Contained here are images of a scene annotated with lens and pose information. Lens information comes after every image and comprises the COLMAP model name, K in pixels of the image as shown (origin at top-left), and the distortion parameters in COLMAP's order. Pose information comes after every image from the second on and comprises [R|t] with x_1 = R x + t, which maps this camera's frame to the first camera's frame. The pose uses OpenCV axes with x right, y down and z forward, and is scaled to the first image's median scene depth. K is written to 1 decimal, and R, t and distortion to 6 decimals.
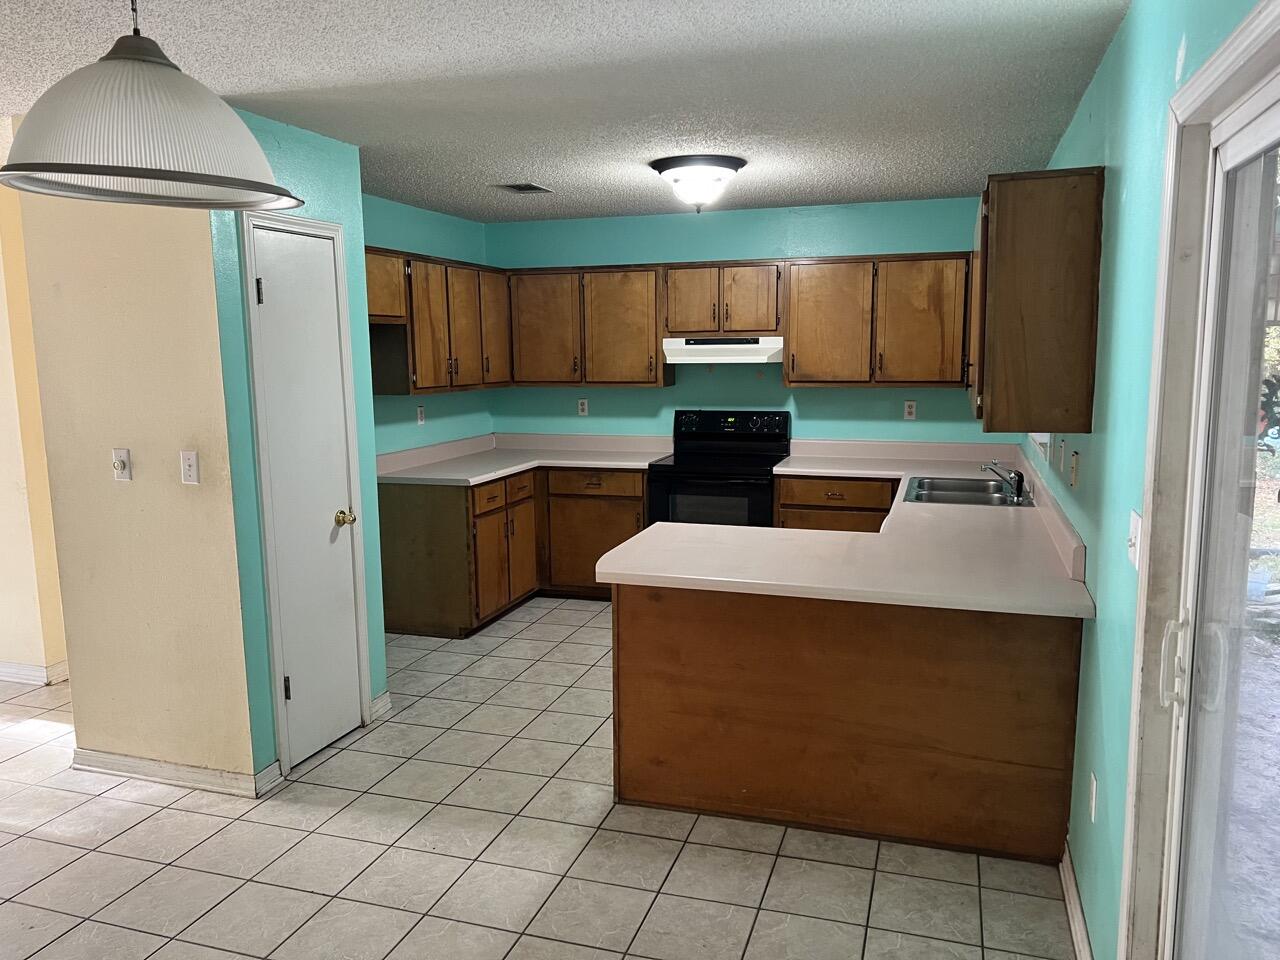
lens RADIAL K [[958.4, 0, 643.4], [0, 958.4, 485.3], [0, 0, 1]] dist [0.057353, -0.070501]
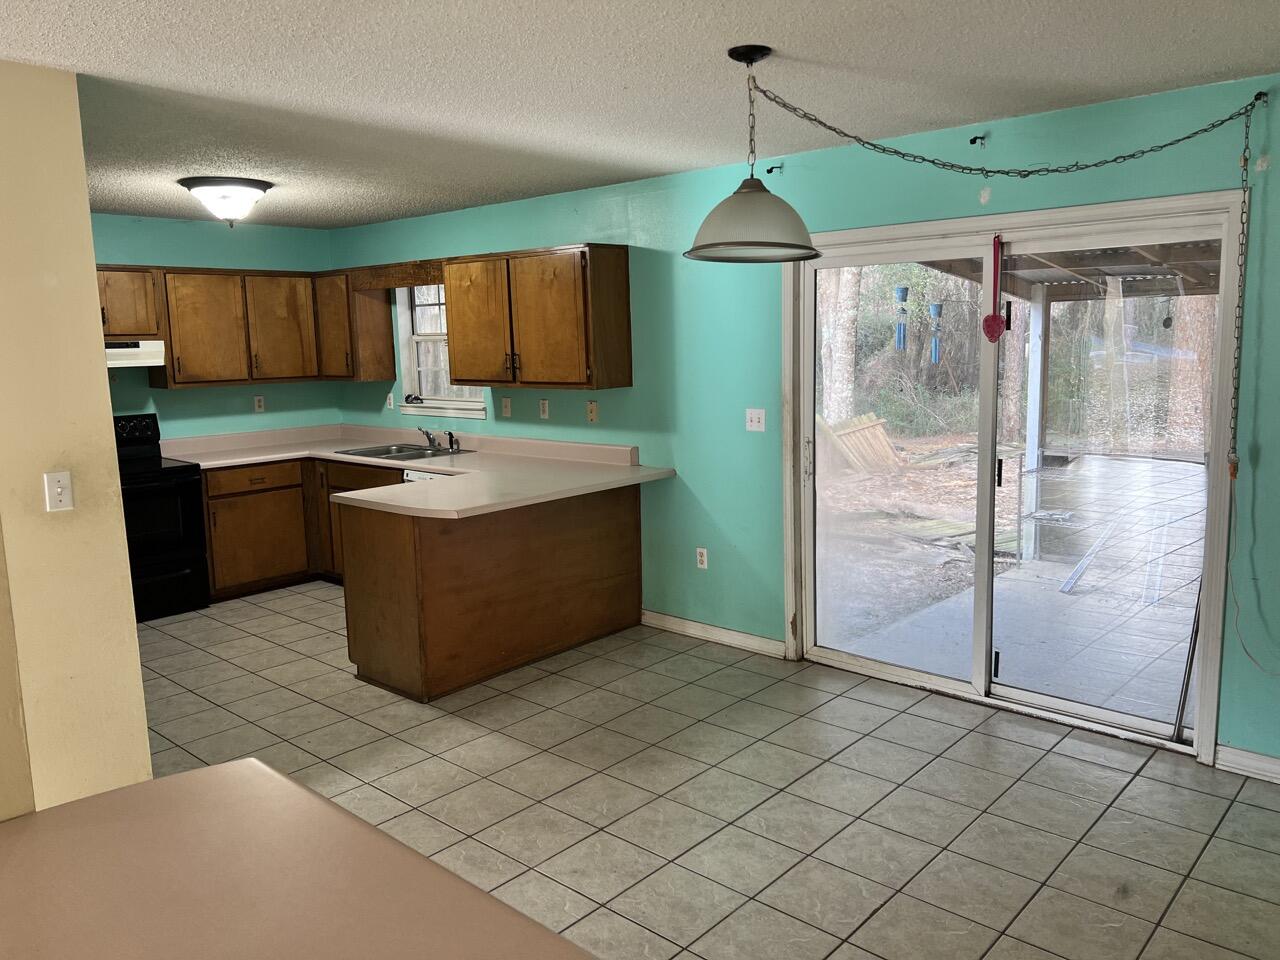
lens RADIAL K [[958.4, 0, 644.4], [0, 958.4, 467.1], [0, 0, 1]] dist [0.057353, -0.070501]
pose [[0.408930, -0.126924, 0.903696, -0.609643], [0.155070, 0.985543, 0.068249, -0.010591], [-0.899294, 0.112227, 0.422700, 0.103988]]
